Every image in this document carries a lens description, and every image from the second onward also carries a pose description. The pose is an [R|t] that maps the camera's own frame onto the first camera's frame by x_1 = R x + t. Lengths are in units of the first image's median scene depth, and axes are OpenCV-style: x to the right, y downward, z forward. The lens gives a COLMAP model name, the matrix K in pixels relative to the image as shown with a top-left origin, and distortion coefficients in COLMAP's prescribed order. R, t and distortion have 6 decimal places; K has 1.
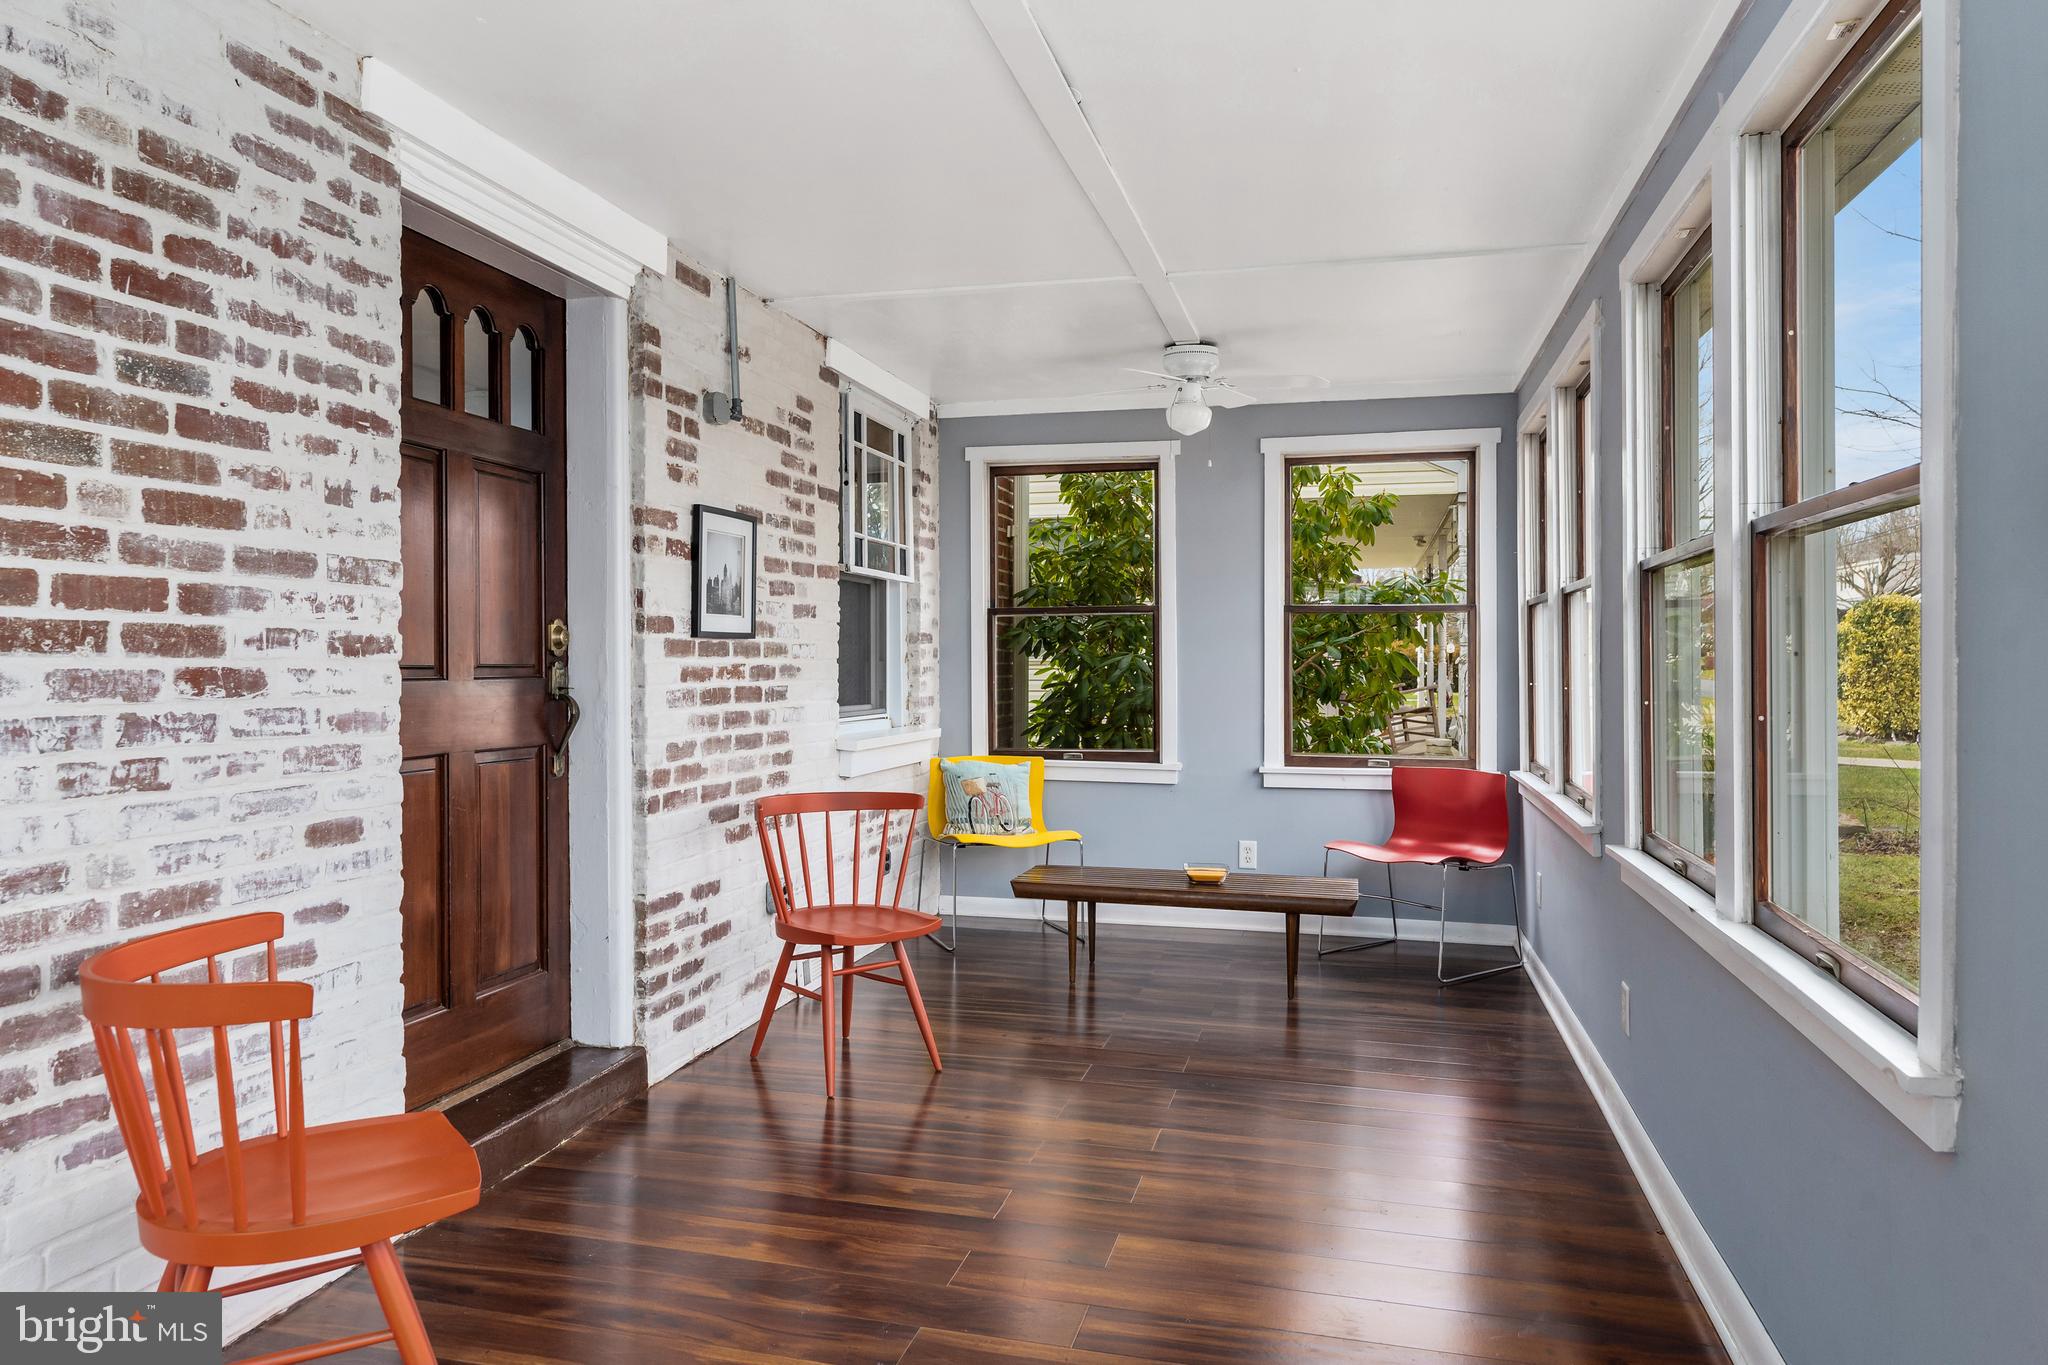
lens RADIAL K [[1315.7, 0, 1021.3], [0, 1315.7, 668.1], [0, 0, 1]] dist [0.000841, 0.000929]
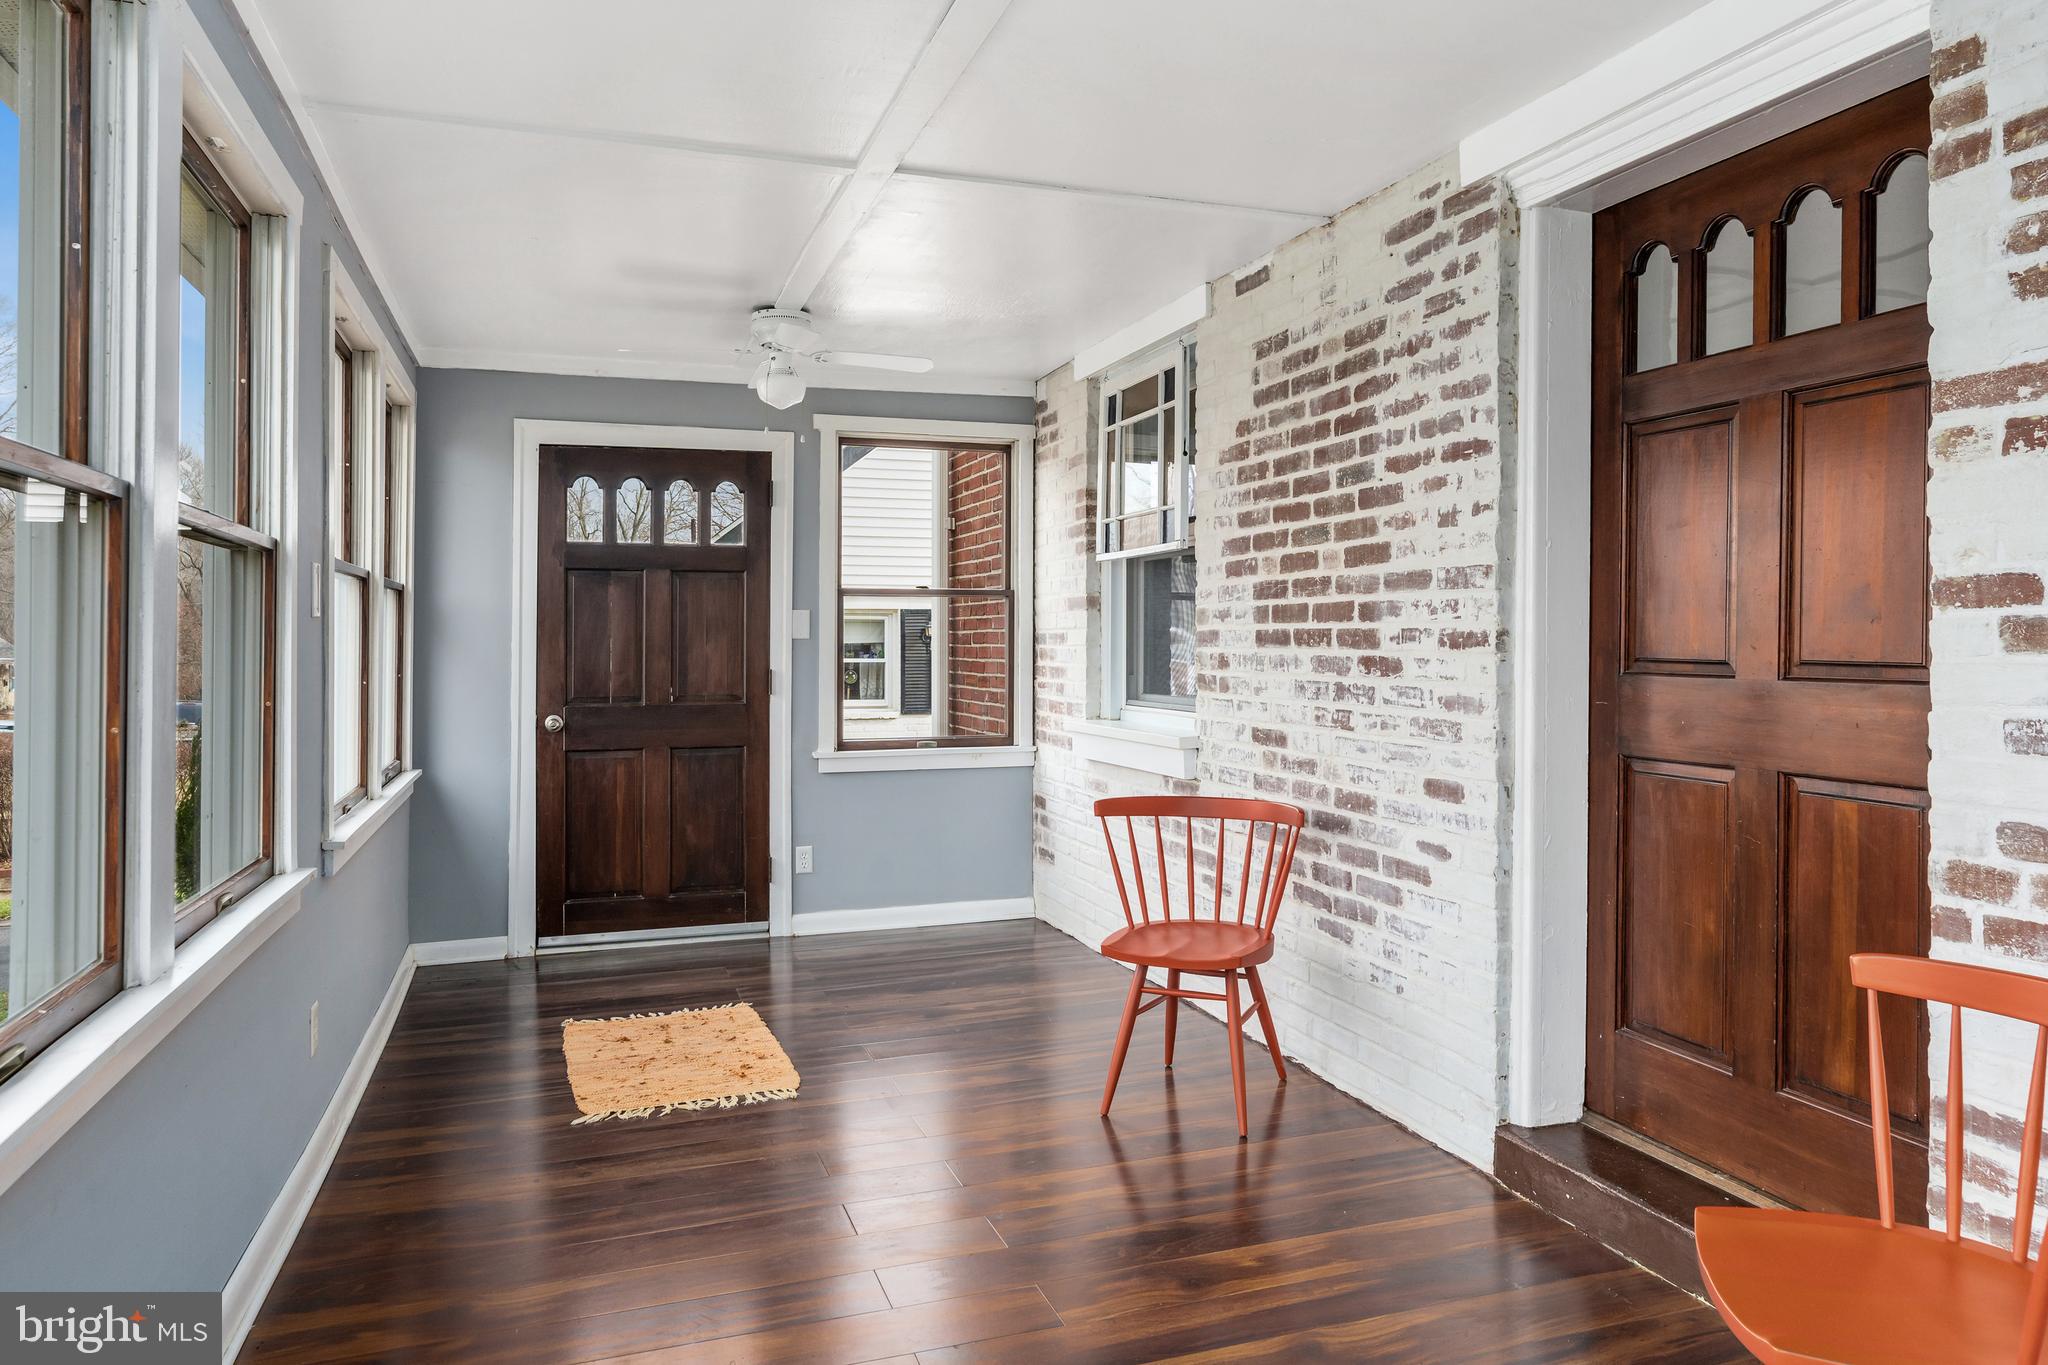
lens RADIAL K [[1315.7, 0, 1024.4], [0, 1315.7, 669.3], [0, 0, 1]] dist [0.000841, 0.000929]
pose [[-0.832380, 0.004298, -0.554189, 0.542808], [-0.010400, 0.999673, 0.023374, -0.015992], [0.554108, 0.025220, -0.832063, 1.972712]]
